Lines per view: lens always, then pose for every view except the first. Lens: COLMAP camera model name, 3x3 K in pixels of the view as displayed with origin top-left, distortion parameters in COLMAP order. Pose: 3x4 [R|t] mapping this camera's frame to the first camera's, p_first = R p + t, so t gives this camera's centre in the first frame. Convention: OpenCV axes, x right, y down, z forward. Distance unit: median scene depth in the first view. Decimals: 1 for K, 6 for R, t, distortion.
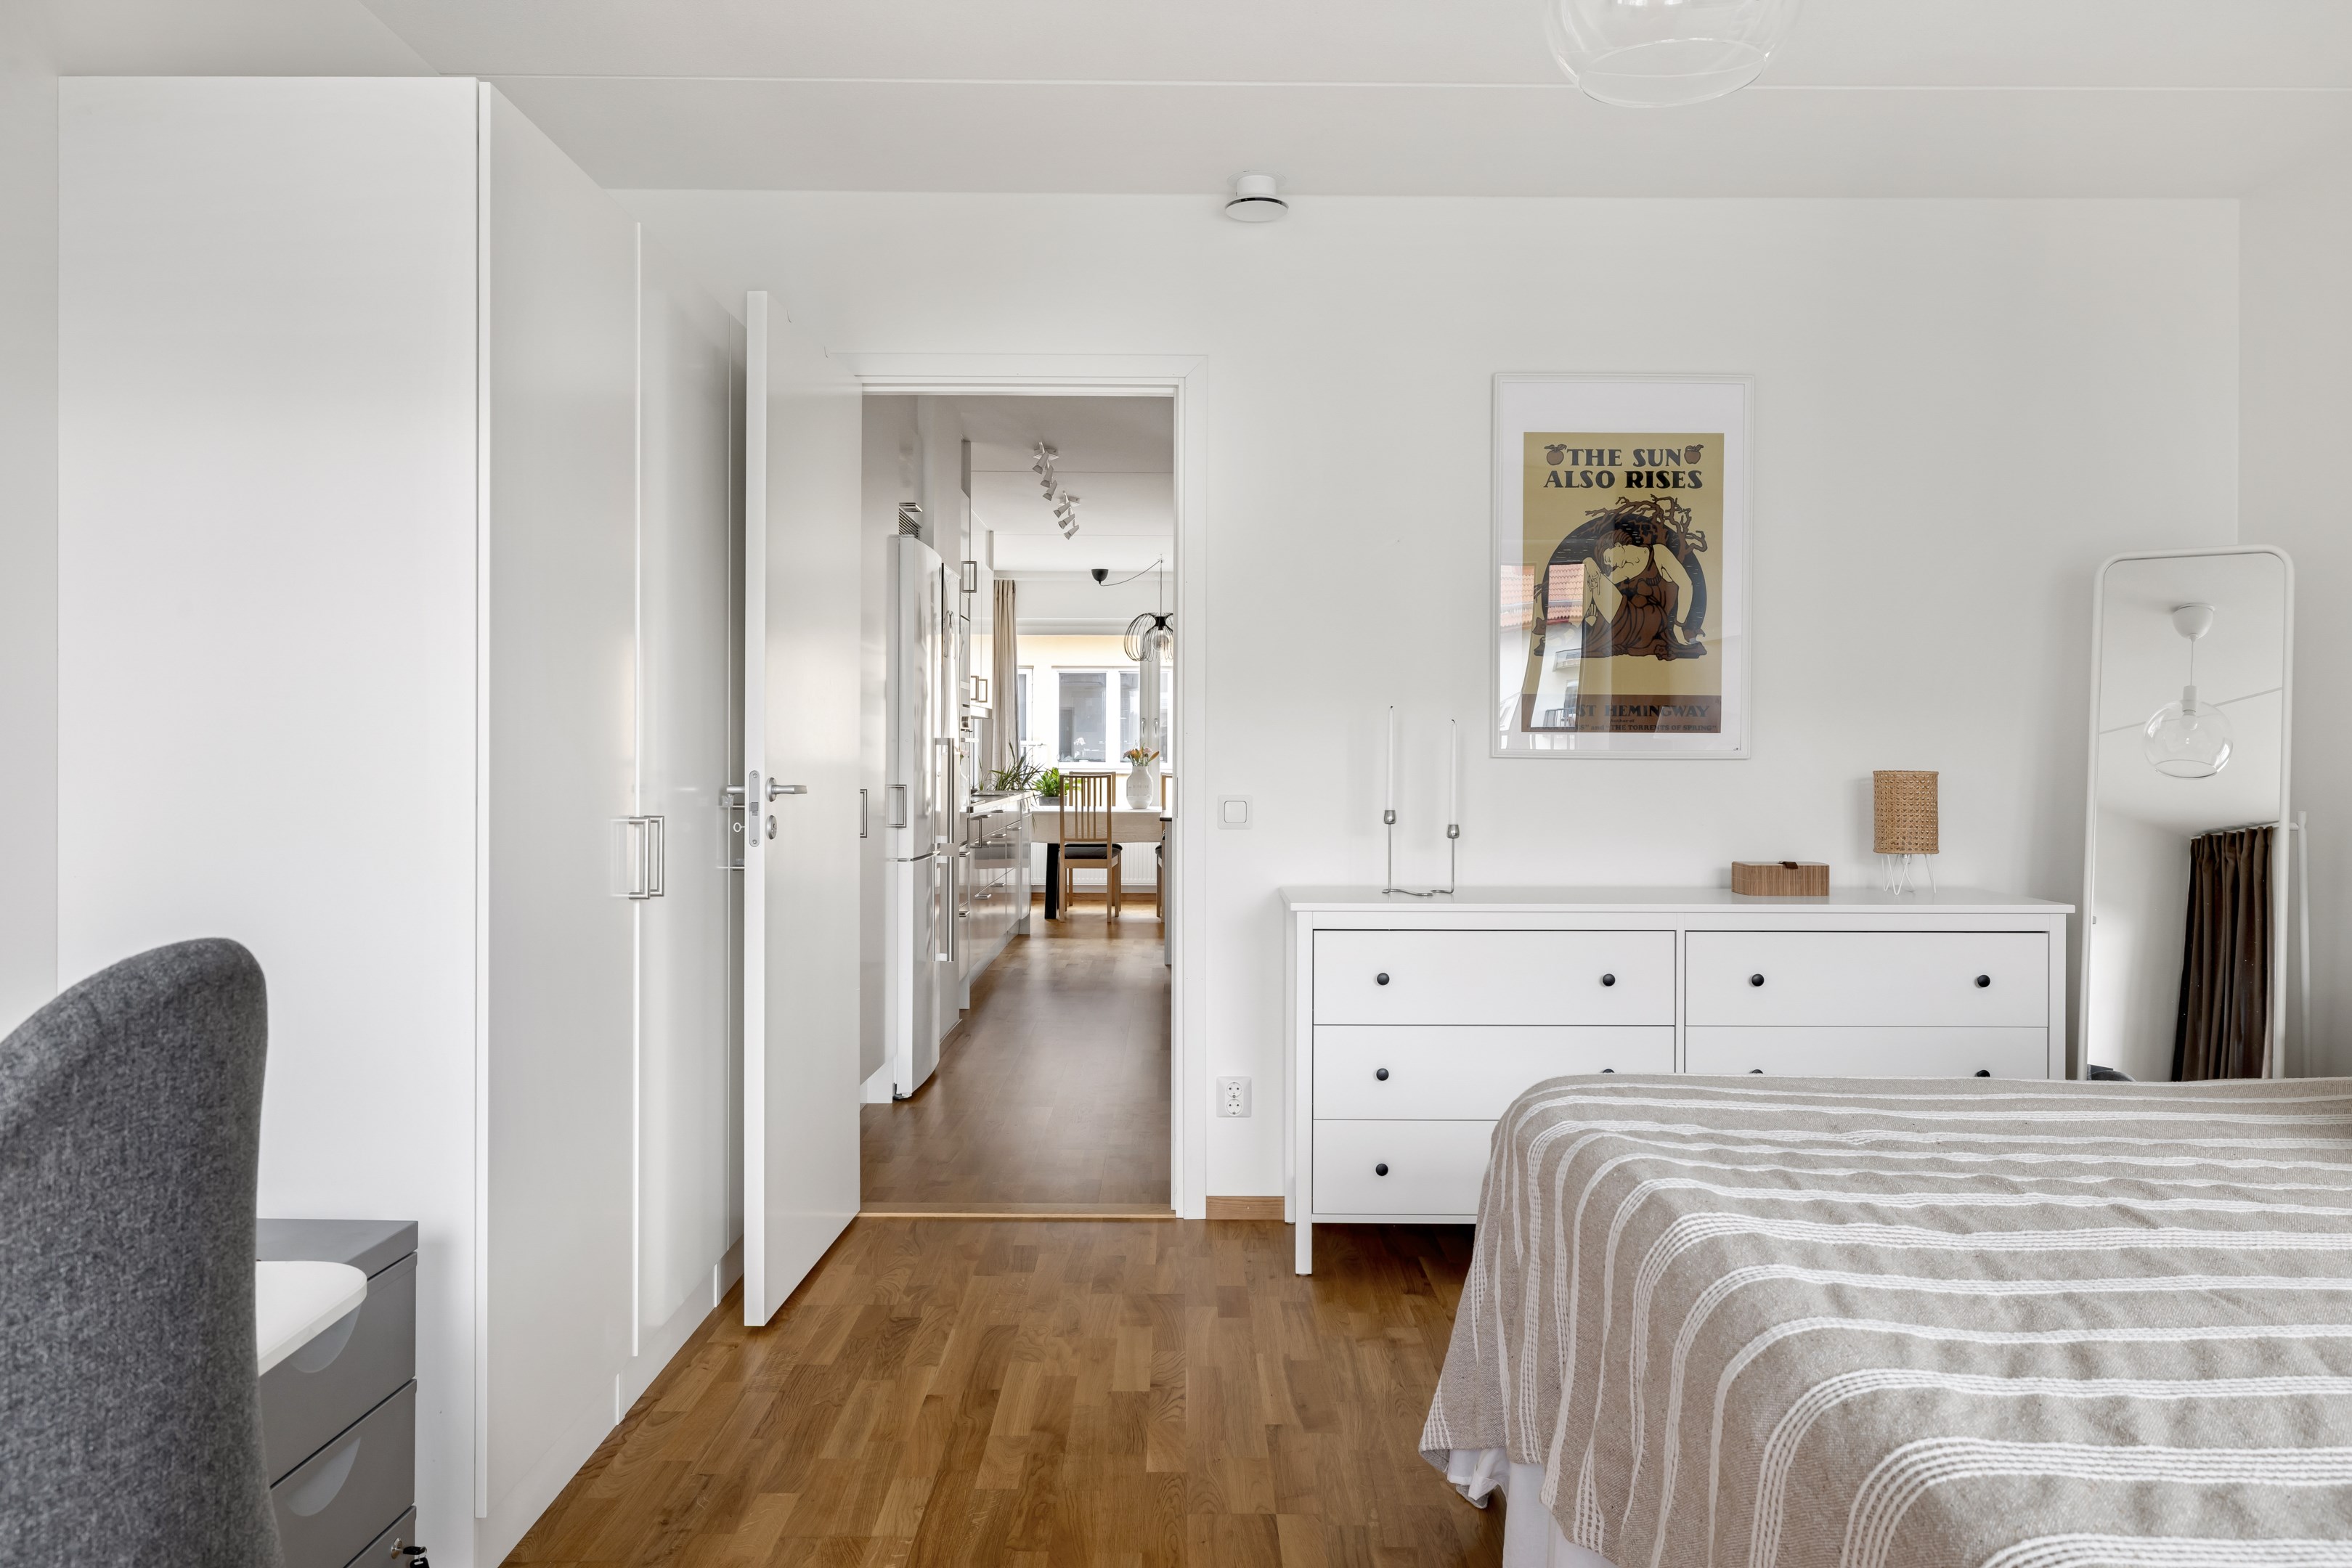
lens RADIAL K [[1624.1, 0, 1176.0], [0, 1624.1, 784.0], [0, 0, 1]] dist [-0.000352, -0.000014]
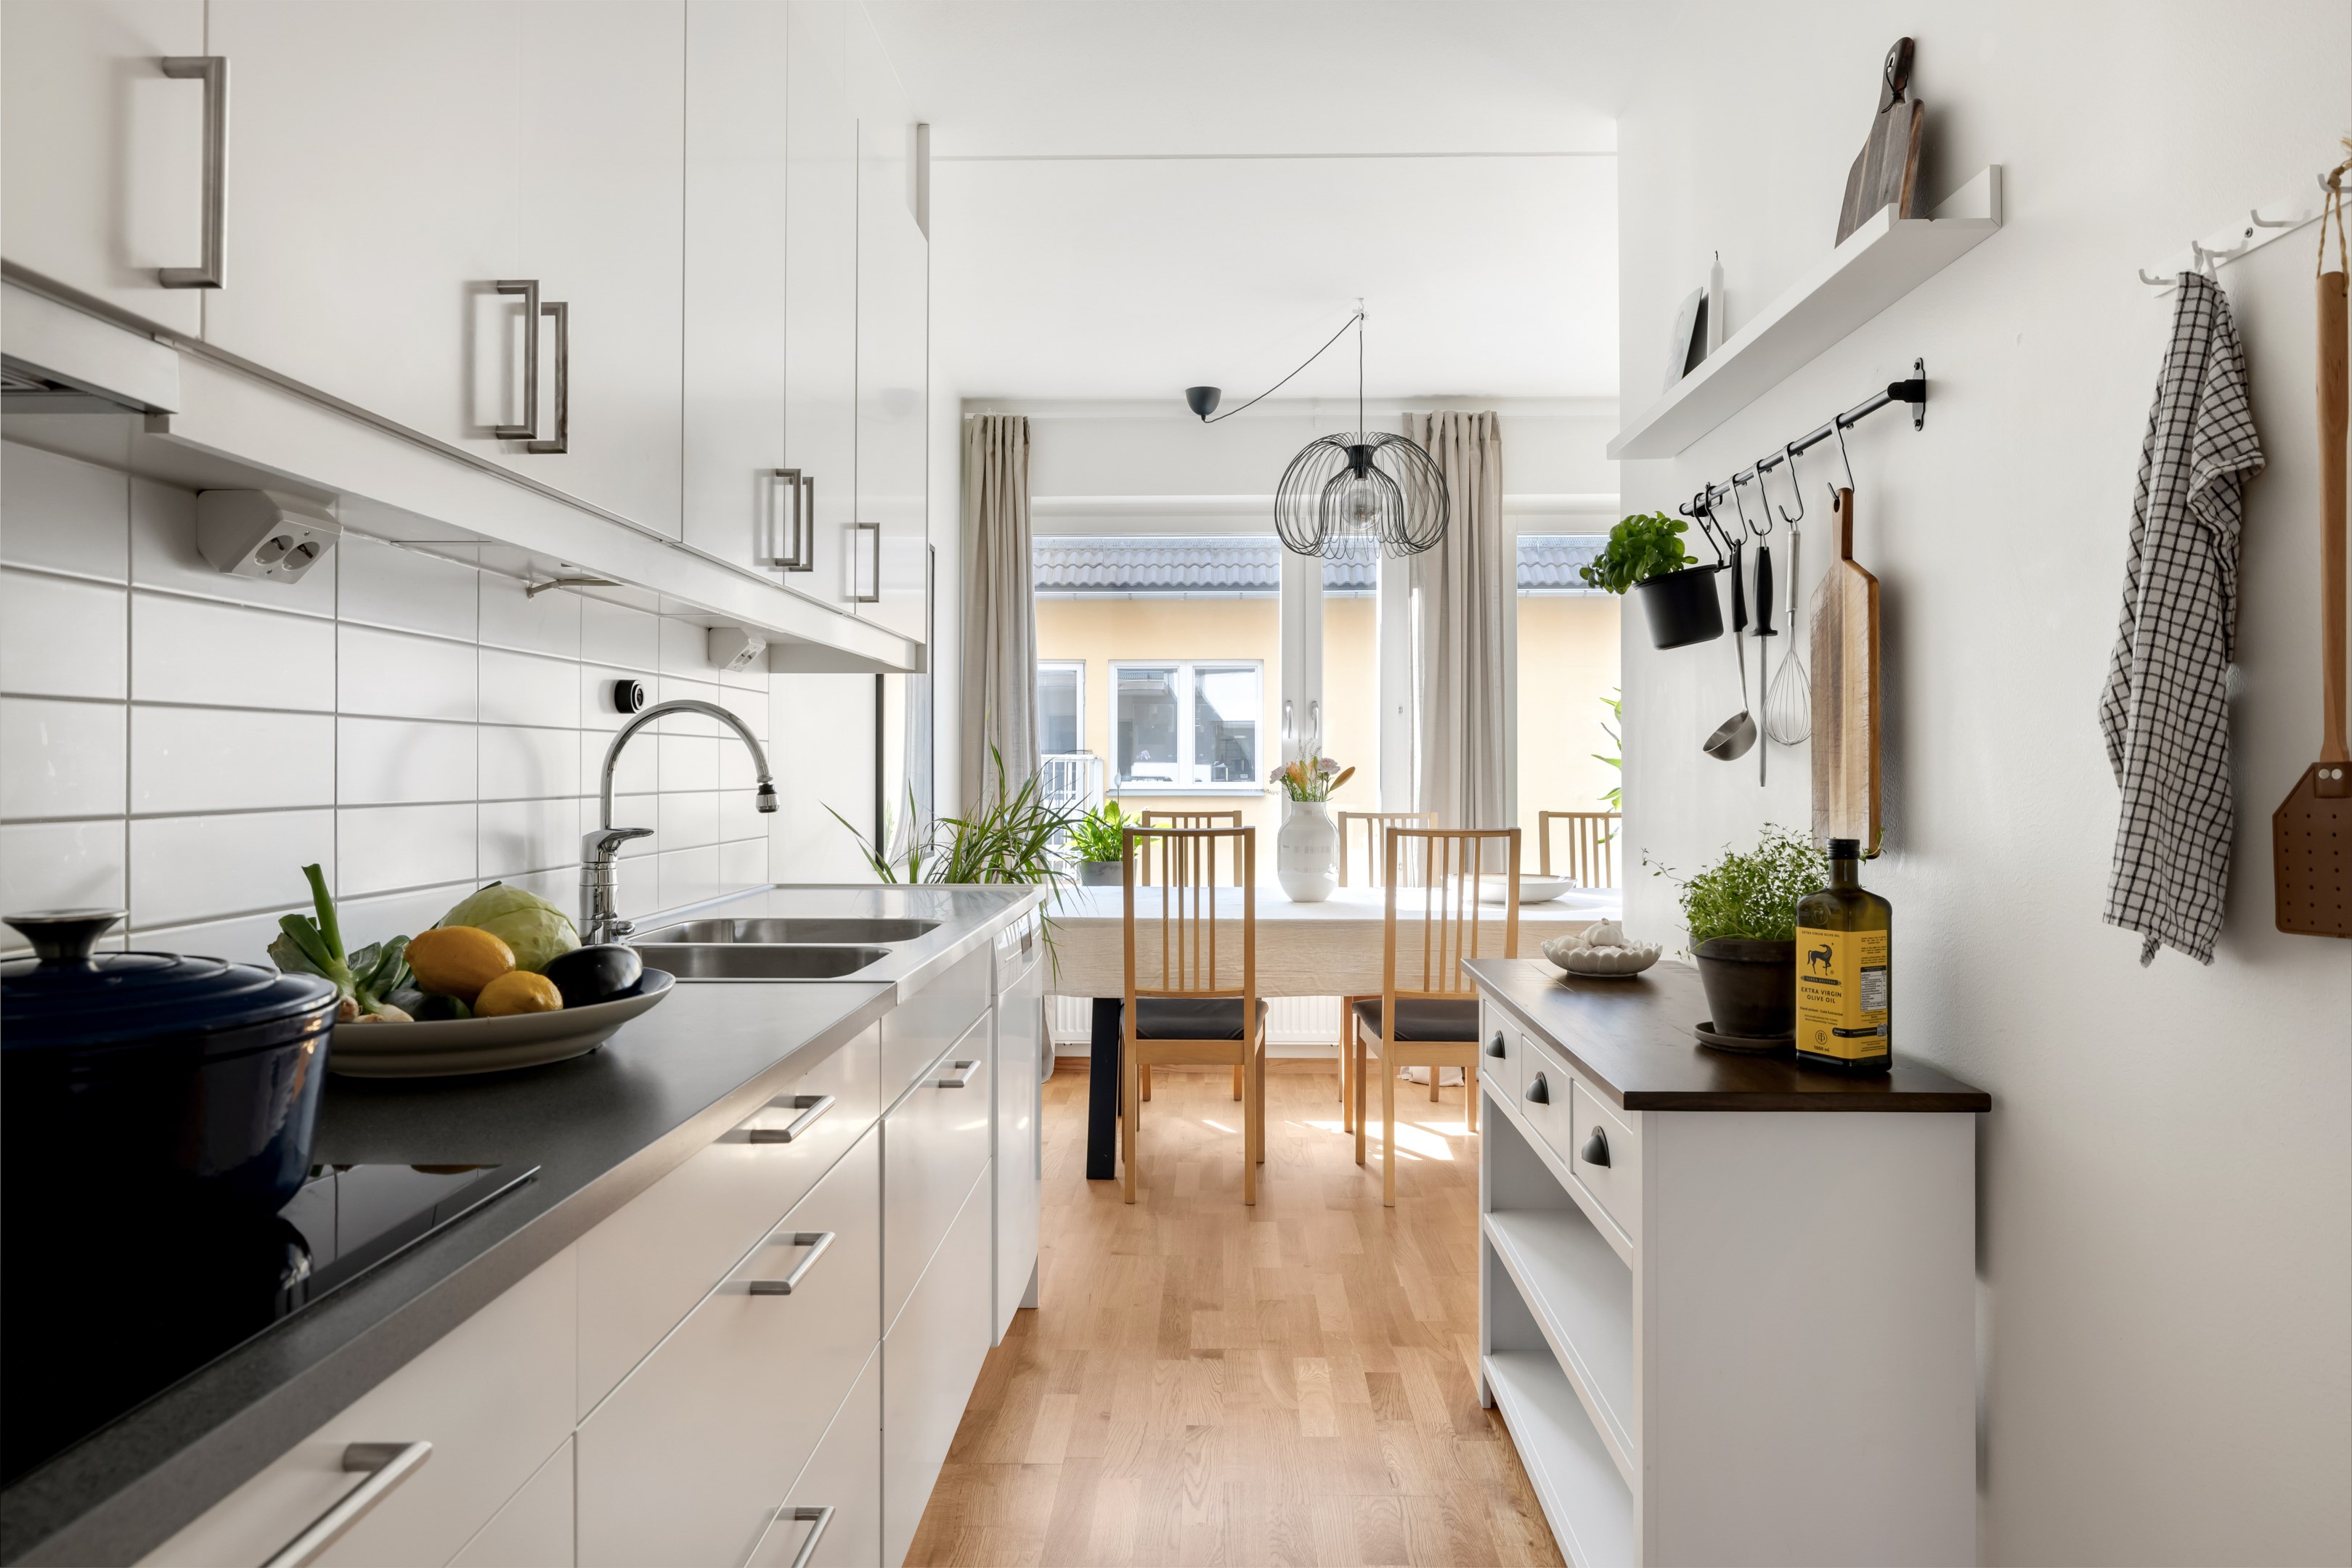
lens RADIAL K [[1500.6, 0, 1176.0], [0, 1500.6, 784.0], [0, 0, 1]] dist [0.000329, -0.000015]
pose [[0.999508, -0.006114, -0.030768, -0.046116], [0.005644, 0.999866, -0.015342, -0.010648], [0.030858, 0.015161, 0.999409, 0.618495]]
